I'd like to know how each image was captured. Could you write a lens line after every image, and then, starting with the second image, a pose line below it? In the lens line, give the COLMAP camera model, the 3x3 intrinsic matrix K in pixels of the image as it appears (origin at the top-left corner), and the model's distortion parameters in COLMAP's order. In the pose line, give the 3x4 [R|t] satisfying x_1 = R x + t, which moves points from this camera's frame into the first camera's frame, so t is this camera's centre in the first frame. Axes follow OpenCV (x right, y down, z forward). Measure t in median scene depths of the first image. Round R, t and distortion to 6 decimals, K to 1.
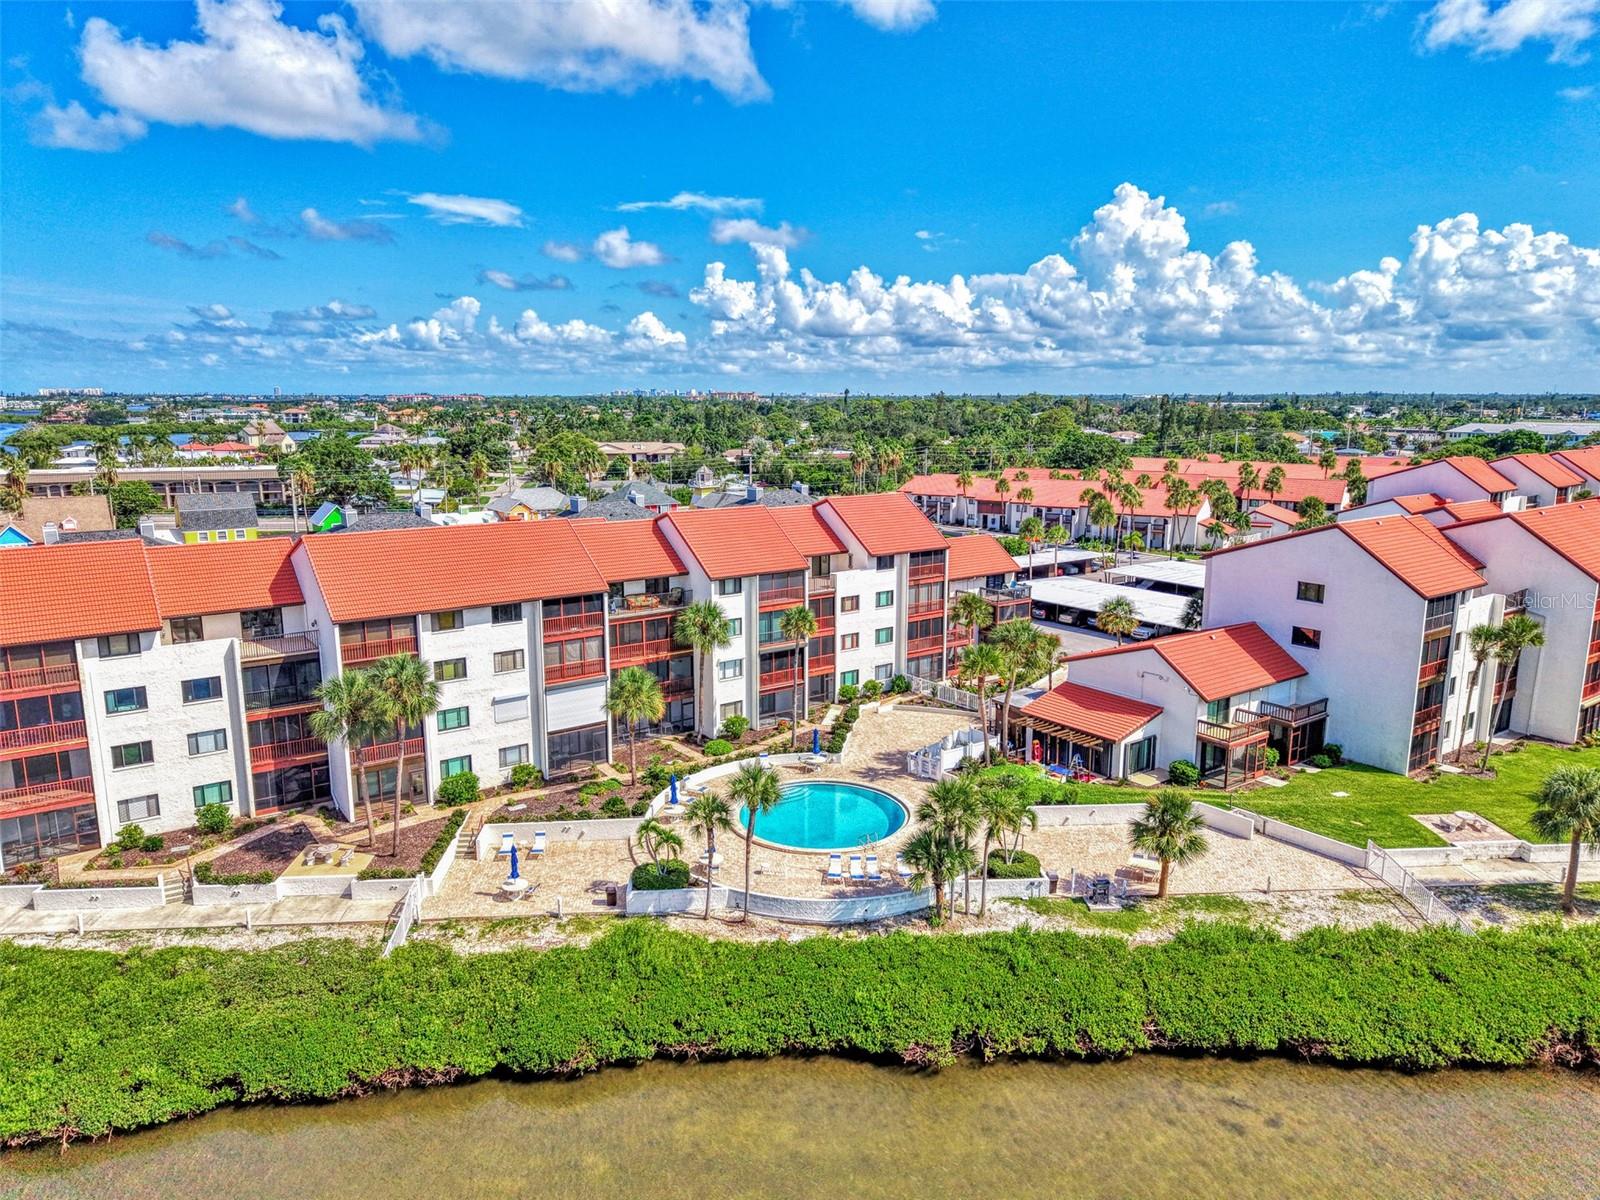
lens RADIAL K [[1092.7, 0, 800.0], [0, 1092.7, 600.0], [0, 0, 1]] dist [0.041007, -0.022165]
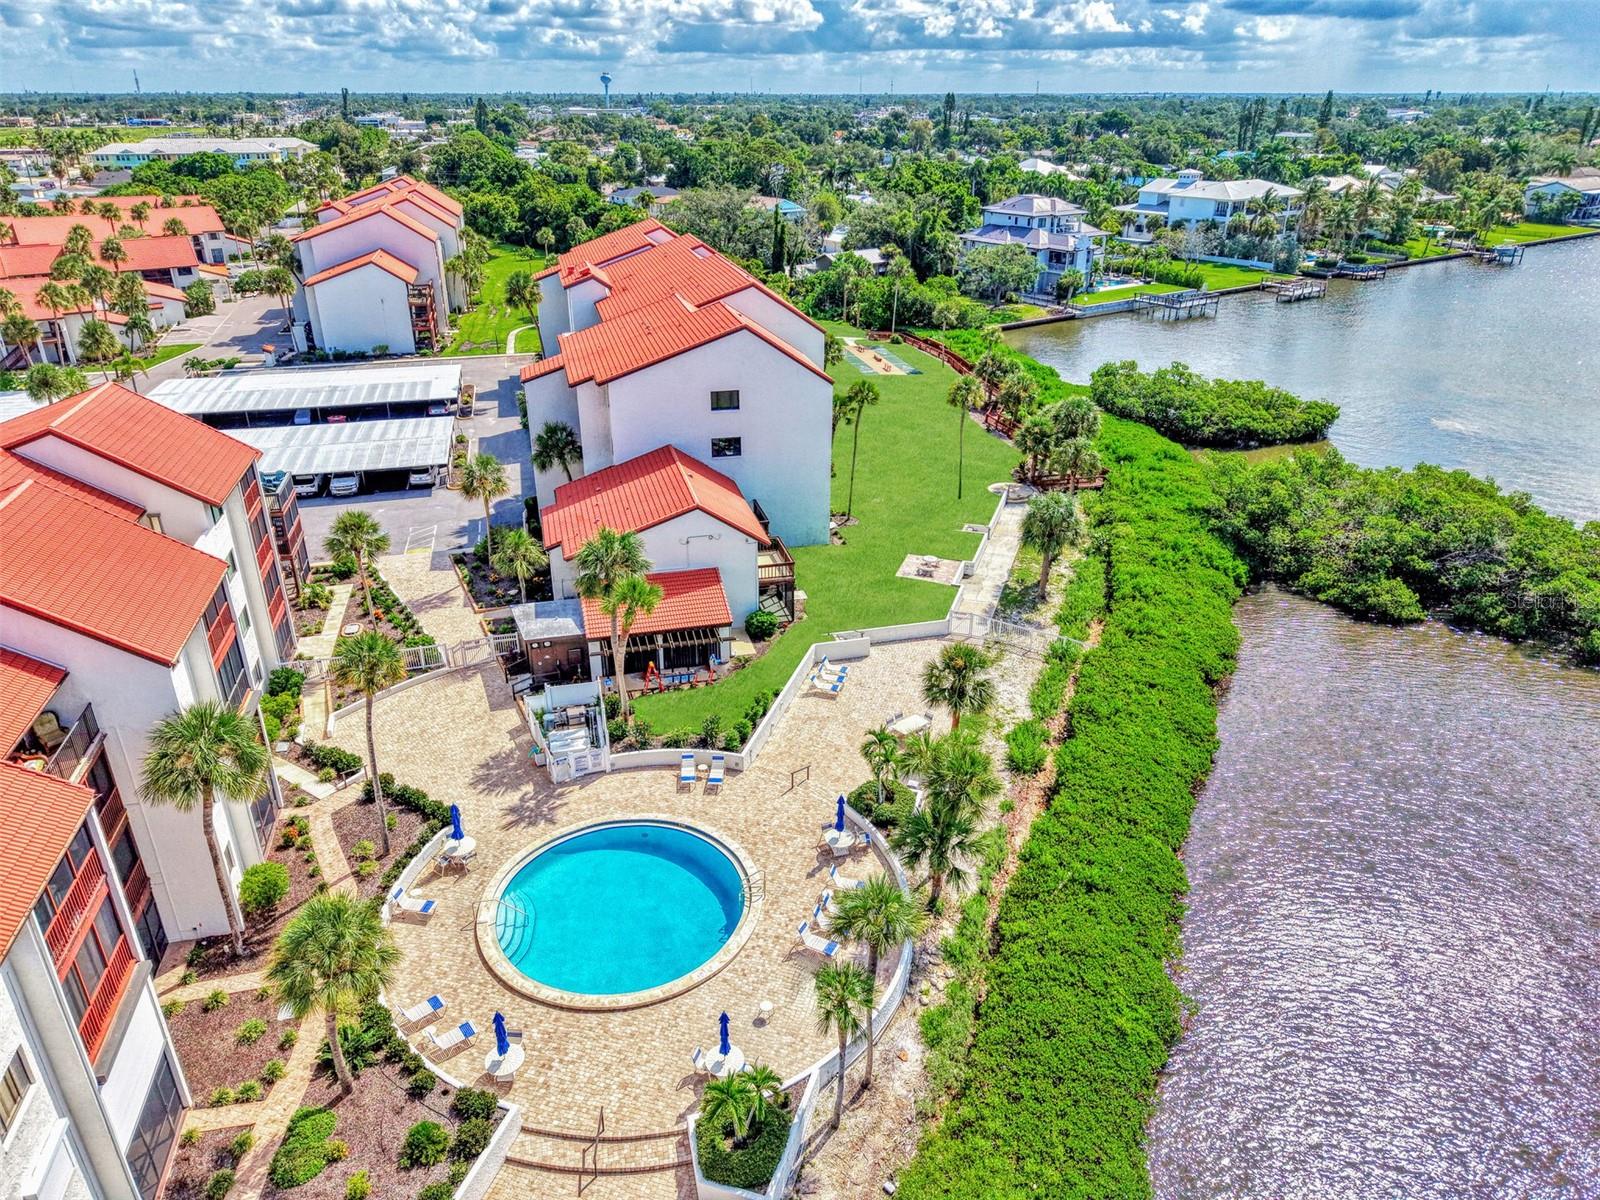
lens RADIAL K [[1092.7, 0, 800.0], [0, 1092.7, 600.0], [0, 0, 1]] dist [0.041007, -0.022165]
pose [[0.388802, -0.399913, 0.830001, -0.361433], [0.182531, 0.916460, 0.356066, -0.168356], [-0.903059, 0.013062, 0.429319, 0.503268]]
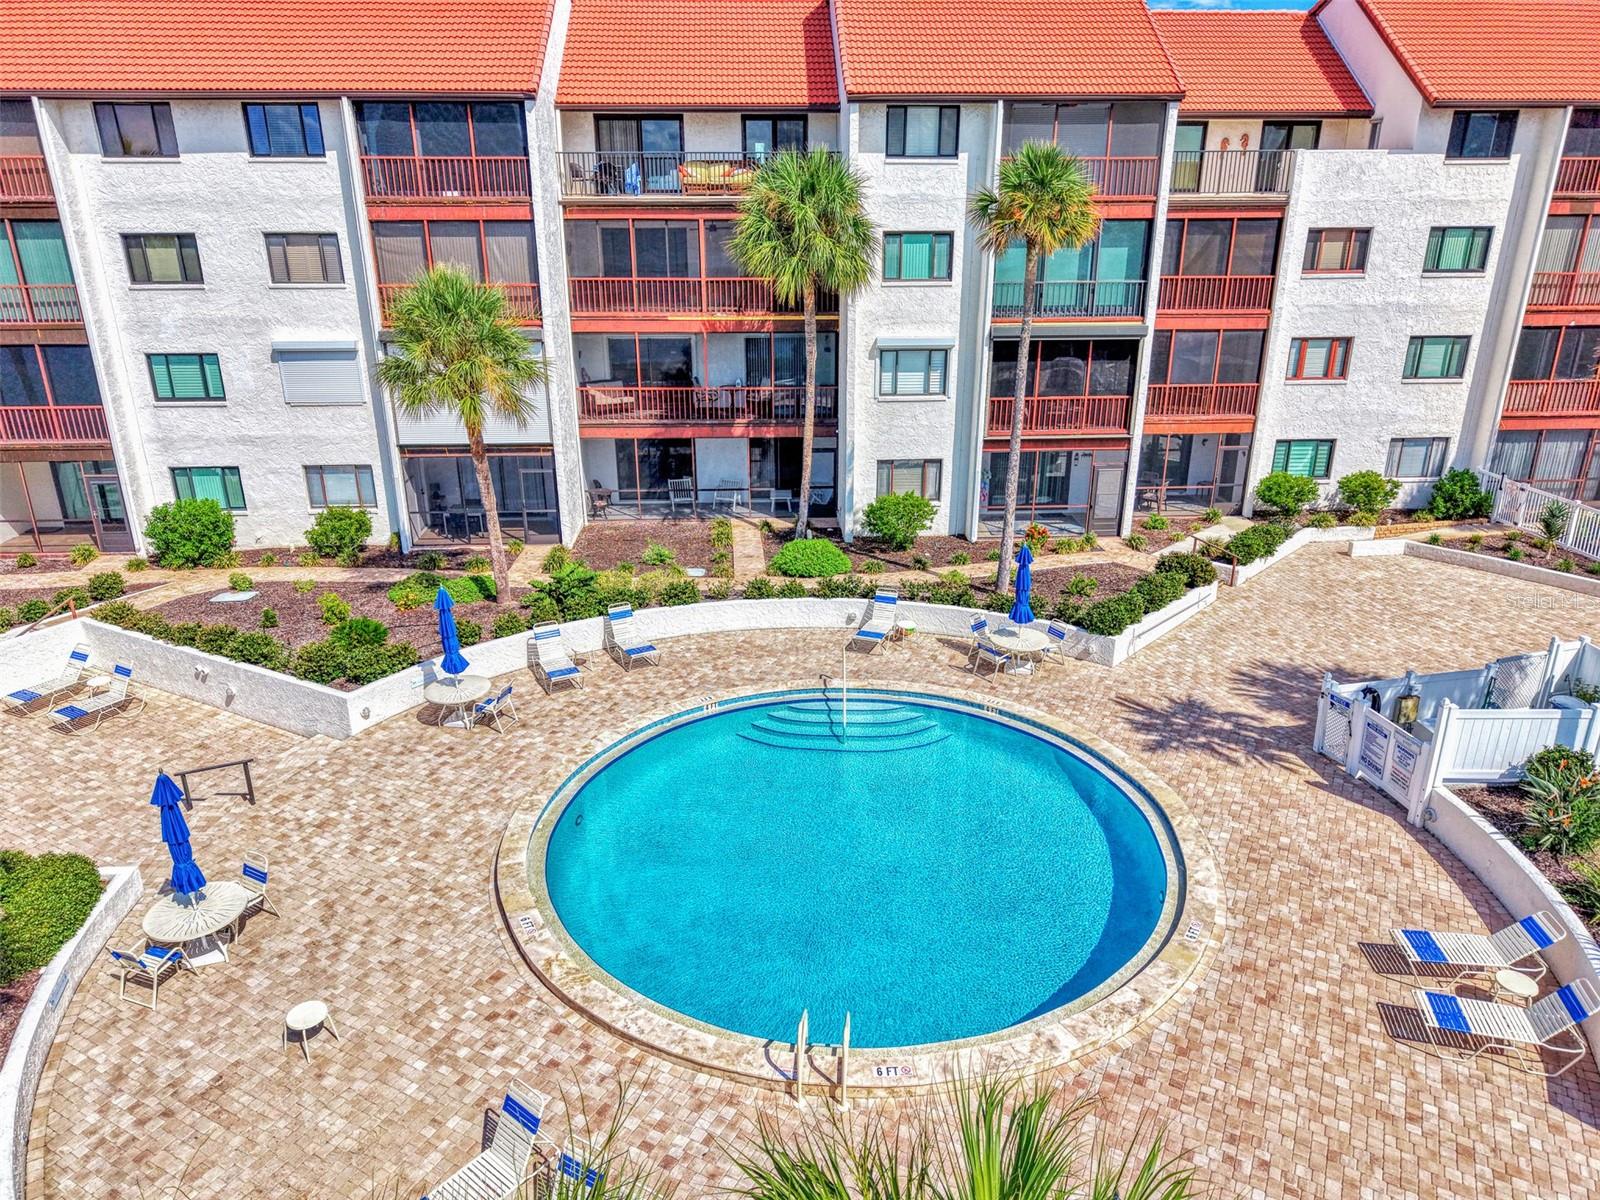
lens RADIAL K [[1092.7, 0, 800.0], [0, 1092.7, 600.0], [0, 0, 1]] dist [0.041007, -0.022165]
pose [[0.832571, 0.190411, -0.520162, 0.120975], [-0.105772, 0.976431, 0.188135, 0.073068], [0.543725, -0.101617, 0.833089, 0.638425]]
